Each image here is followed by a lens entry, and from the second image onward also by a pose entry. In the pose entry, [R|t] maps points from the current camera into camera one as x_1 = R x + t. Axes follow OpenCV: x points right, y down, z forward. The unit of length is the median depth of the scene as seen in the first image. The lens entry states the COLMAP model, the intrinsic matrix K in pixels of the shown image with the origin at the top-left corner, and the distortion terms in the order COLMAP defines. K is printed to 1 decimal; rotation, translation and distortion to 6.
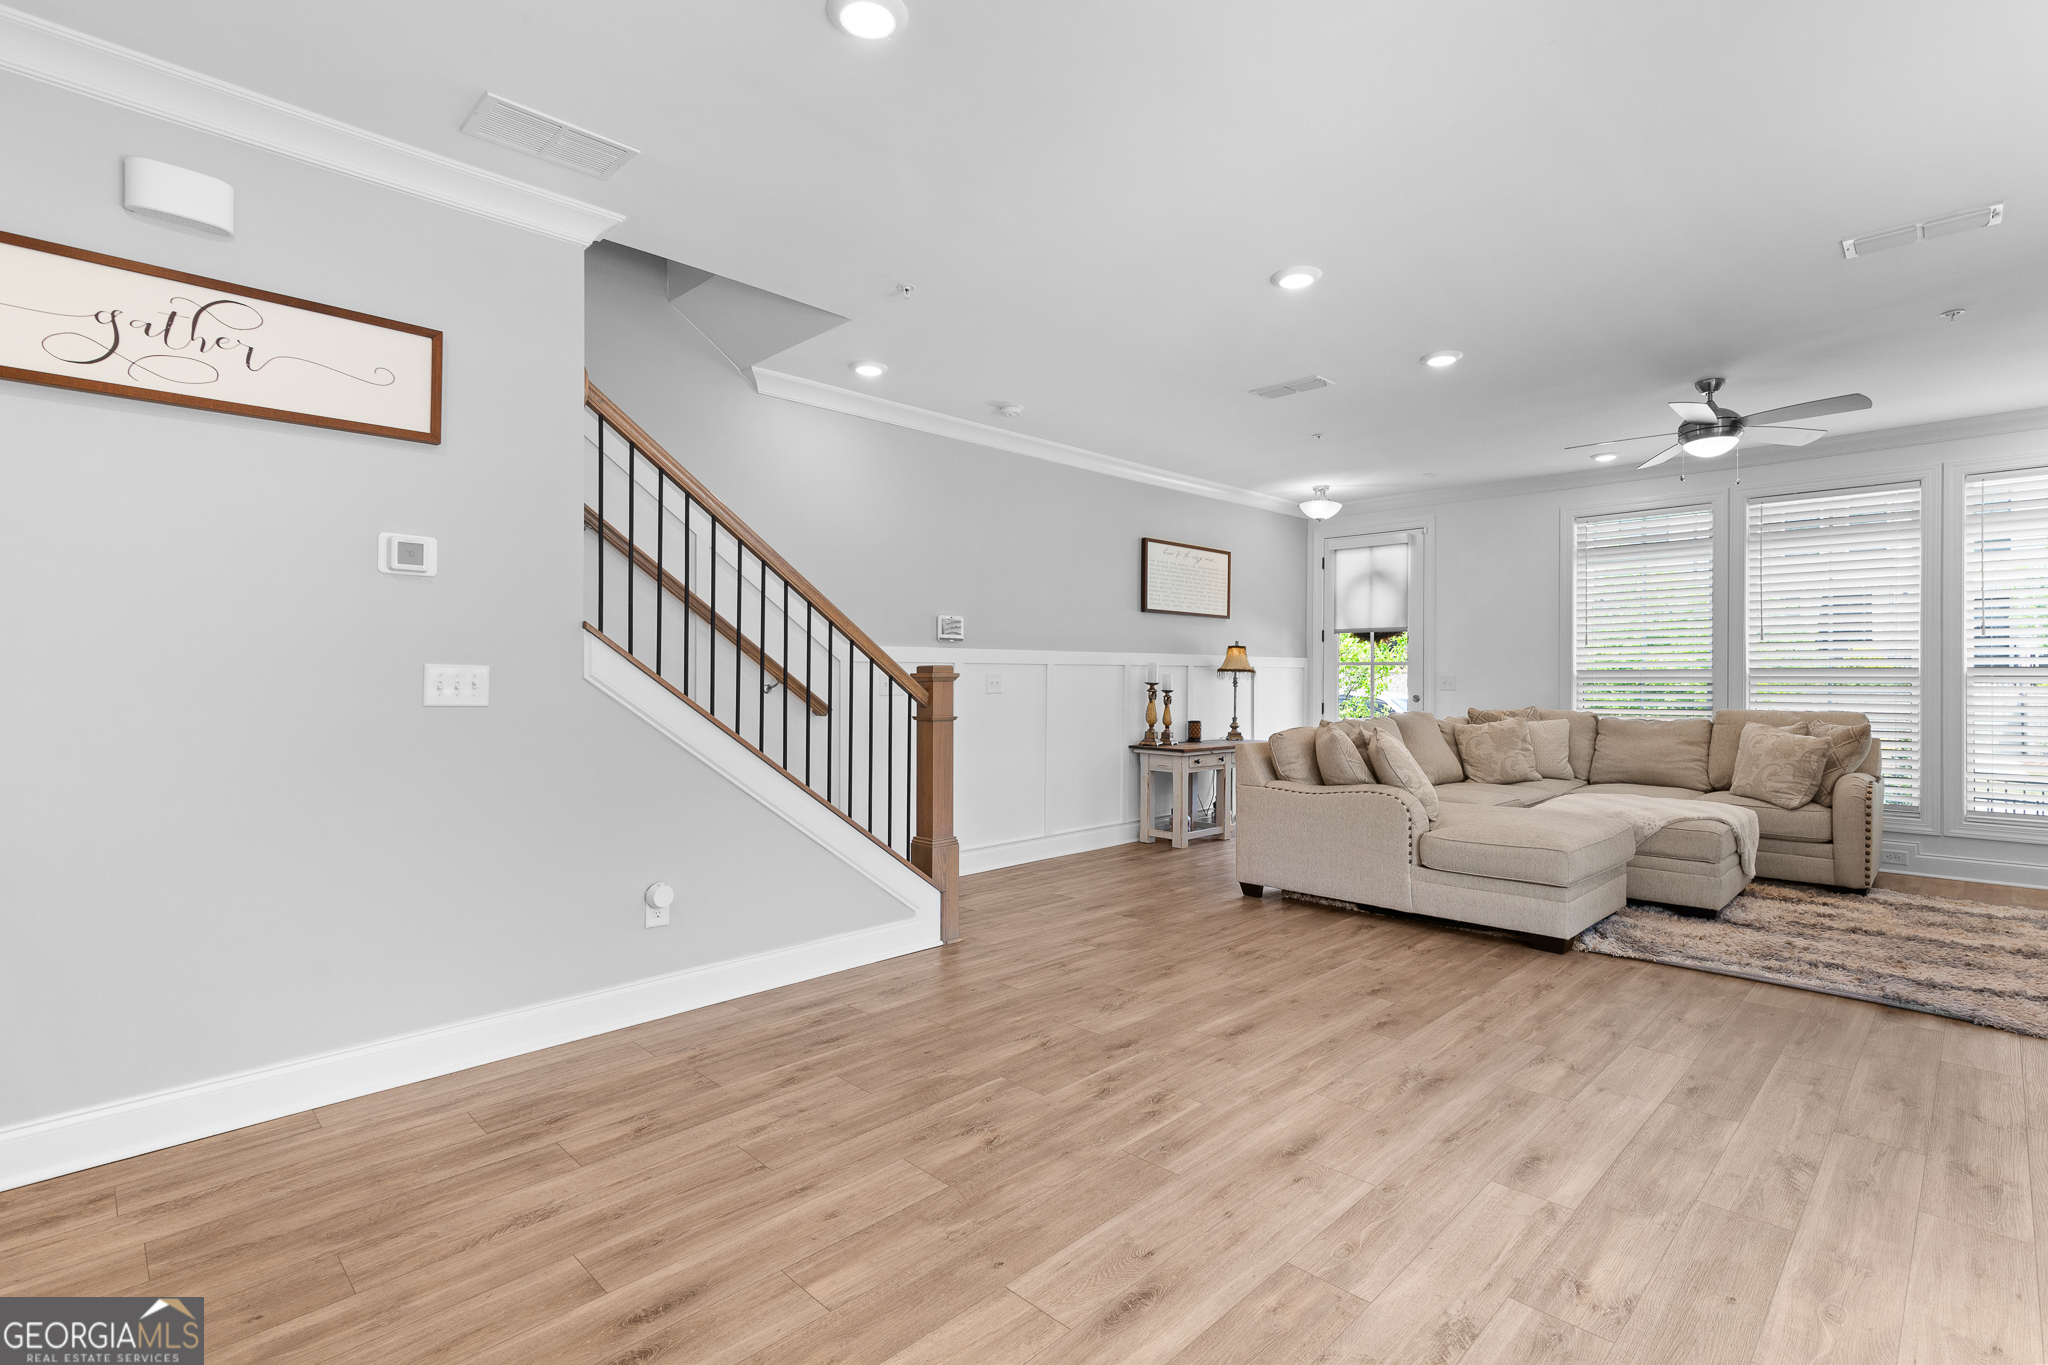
lens RADIAL K [[953.2, 0, 1049.4], [0, 953.2, 677.0], [0, 0, 1]] dist [0.008136, -0.000004]
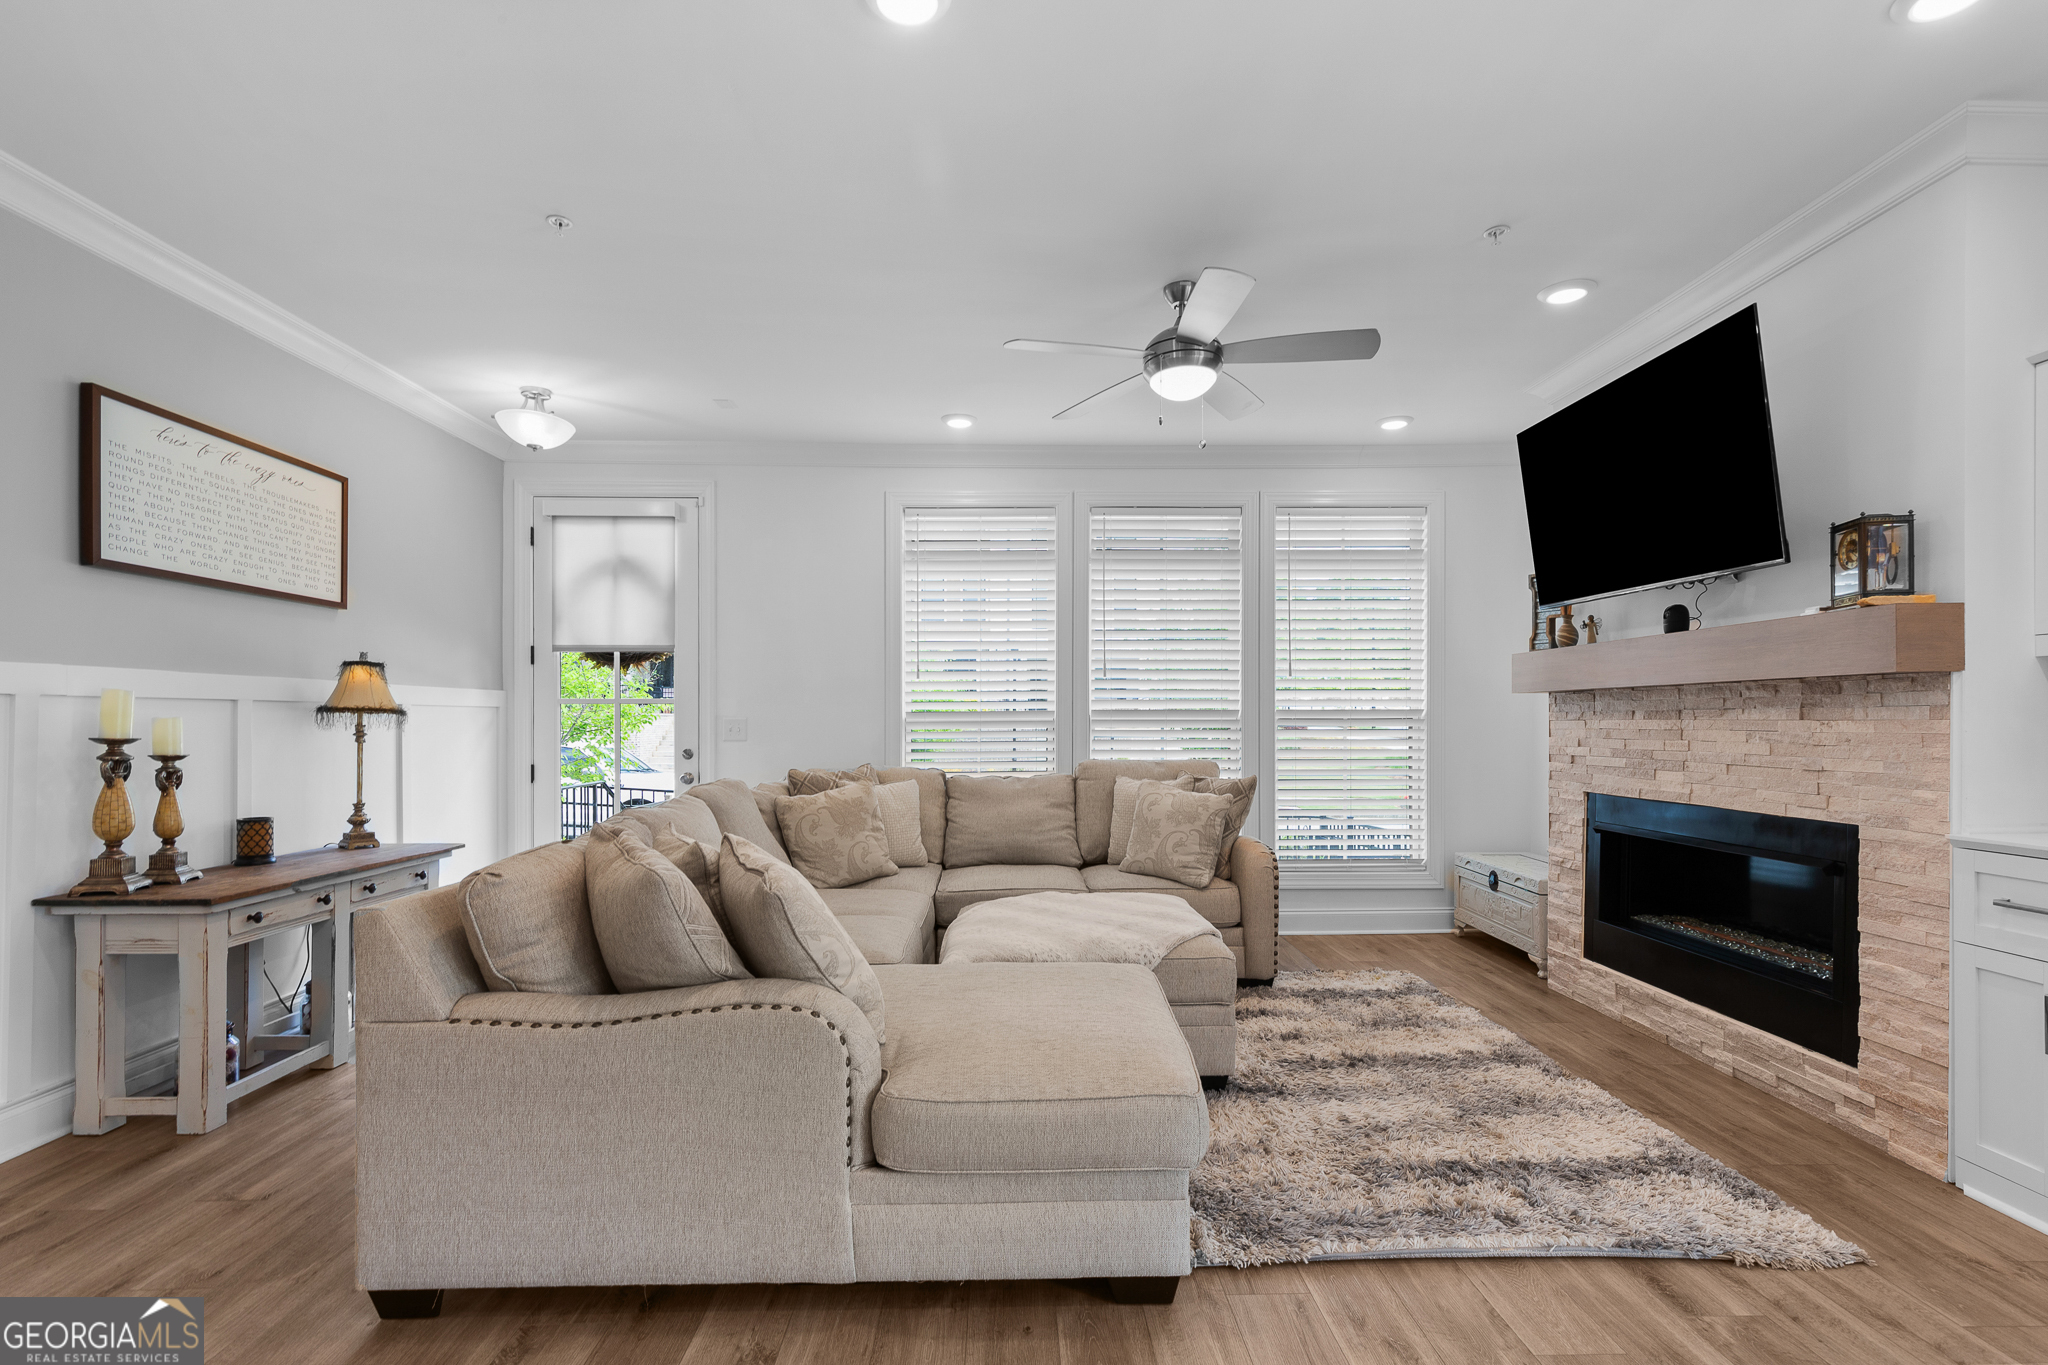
lens RADIAL K [[949.9, 0, 1023.2], [0, 949.9, 722.8], [0, 0, 1]] dist [0.005619, -0.000039]
pose [[0.699786, -0.004842, 0.714336, 0.113031], [0.003464, 0.999988, 0.003384, -0.001259], [-0.714344, 0.000106, 0.699794, 0.555875]]
